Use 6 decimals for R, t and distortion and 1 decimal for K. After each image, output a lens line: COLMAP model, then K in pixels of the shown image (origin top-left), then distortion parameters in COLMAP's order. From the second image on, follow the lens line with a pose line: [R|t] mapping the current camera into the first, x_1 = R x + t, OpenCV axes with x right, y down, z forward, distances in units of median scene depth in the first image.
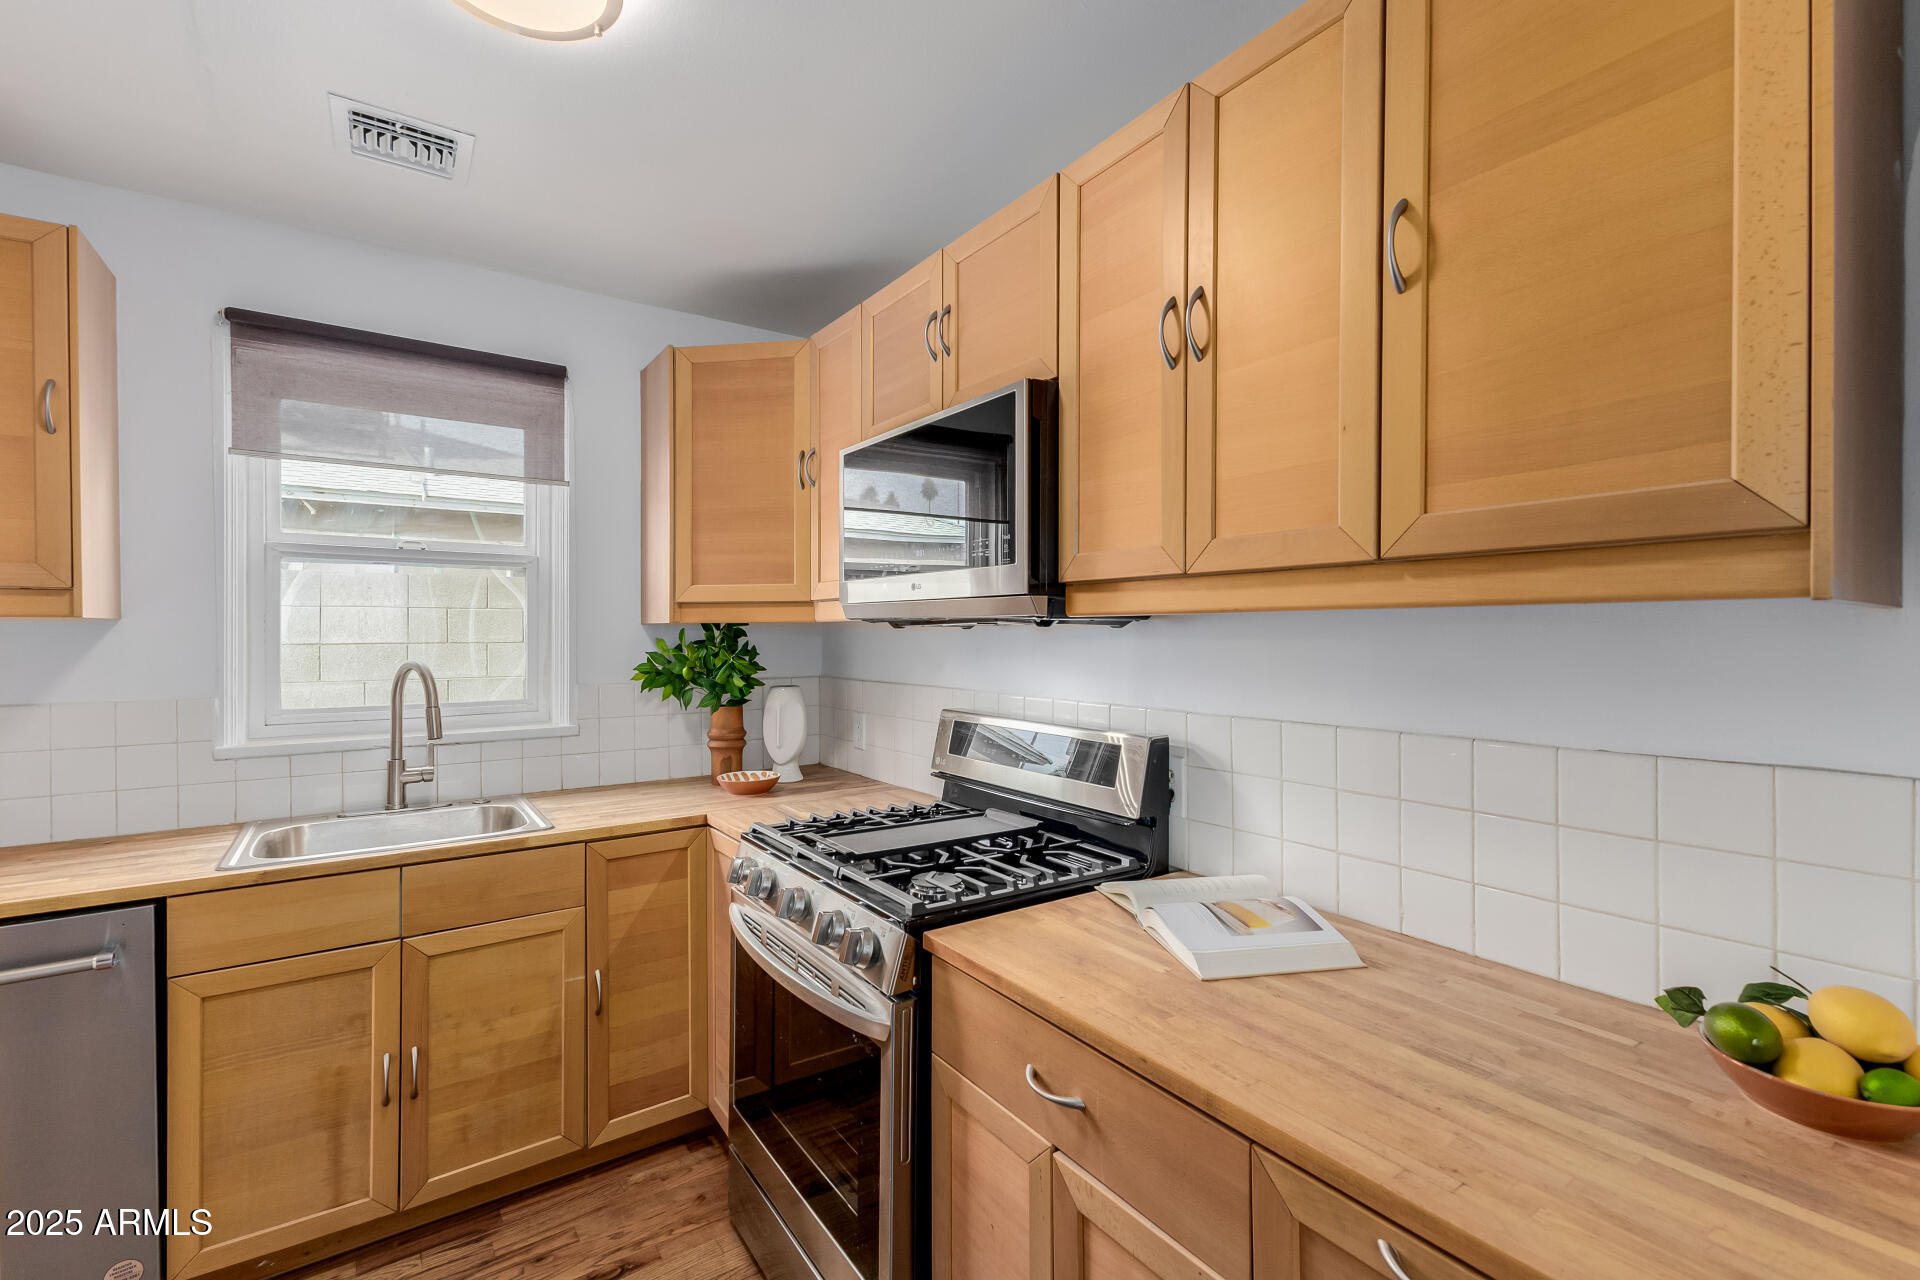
lens RADIAL K [[840.5, 0, 965.8], [0, 840.5, 637.4], [0, 0, 1]] dist [0.014569, -0.000226]
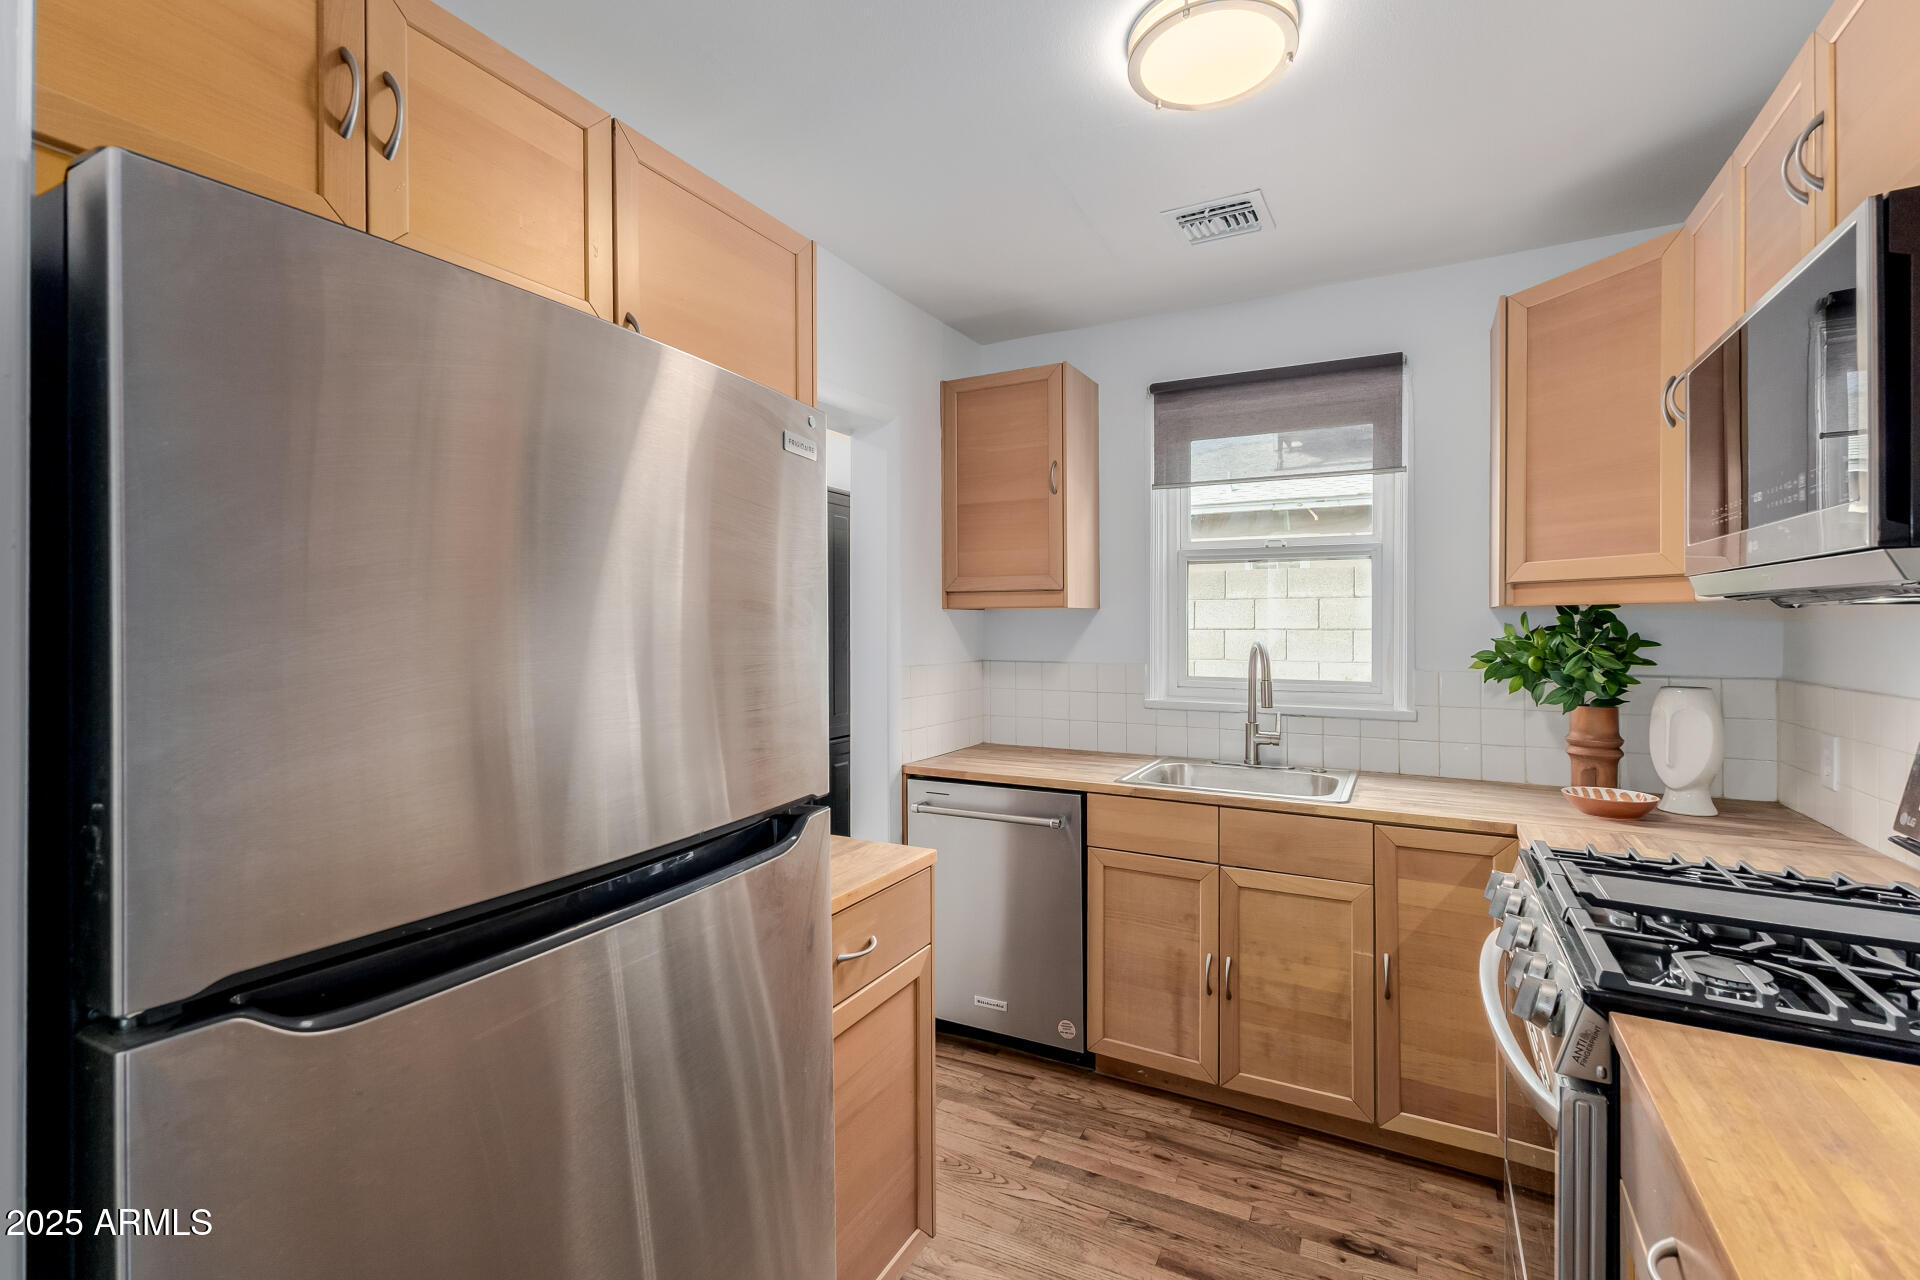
lens RADIAL K [[853.6, 0, 965.8], [0, 853.6, 623.3], [0, 0, 1]] dist [0.017235, -0.000019]
pose [[0.457931, 0.002772, -0.888984, 0.239909], [-0.005969, 0.999982, 0.000043, 0.005448], [0.888968, 0.005287, 0.457939, 0.088234]]
